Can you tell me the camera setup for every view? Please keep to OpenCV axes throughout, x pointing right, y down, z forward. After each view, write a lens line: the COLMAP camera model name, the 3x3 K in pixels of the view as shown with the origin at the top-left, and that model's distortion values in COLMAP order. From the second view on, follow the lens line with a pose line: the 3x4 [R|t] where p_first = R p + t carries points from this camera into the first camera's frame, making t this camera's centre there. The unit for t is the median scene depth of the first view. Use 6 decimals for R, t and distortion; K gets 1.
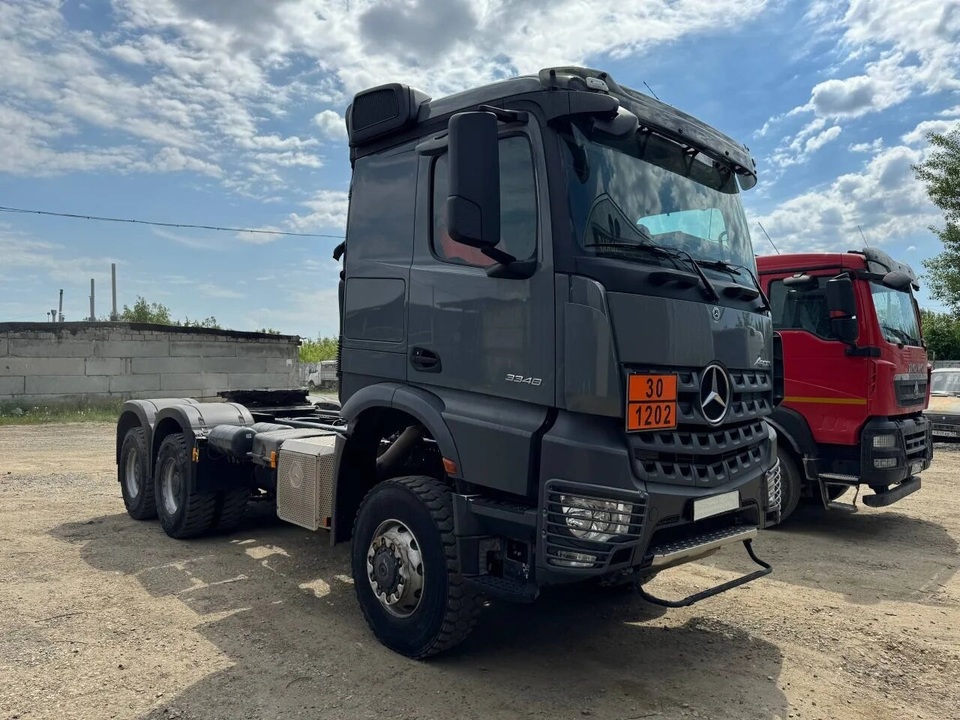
lens RADIAL K [[664.6, 0, 480.1], [0, 664.6, 359.5], [0, 0, 1]] dist [0.052370, -0.068661]
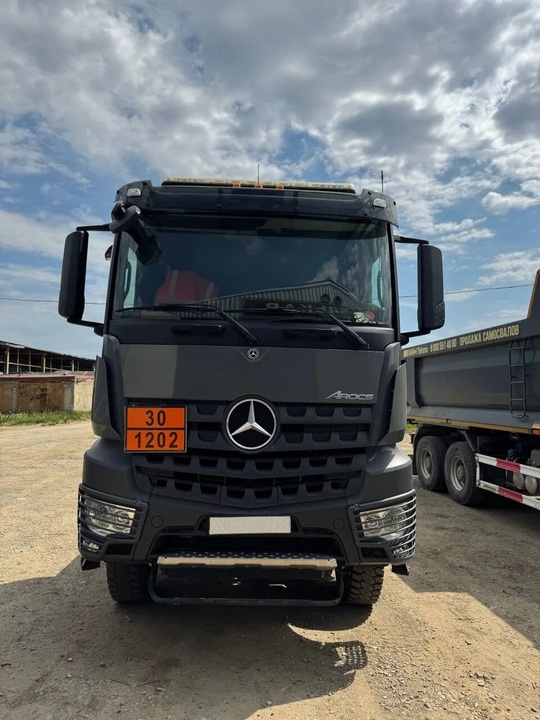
lens RADIAL K [[498.5, 0, 270.0], [0, 498.5, 360.0], [0, 0, 1]] dist [0.052370, -0.068661]
pose [[0.769402, -0.046799, -0.637049, 0.920227], [0.009064, 0.998012, -0.062368, -0.004793], [0.638701, 0.042212, 0.768296, 0.368712]]
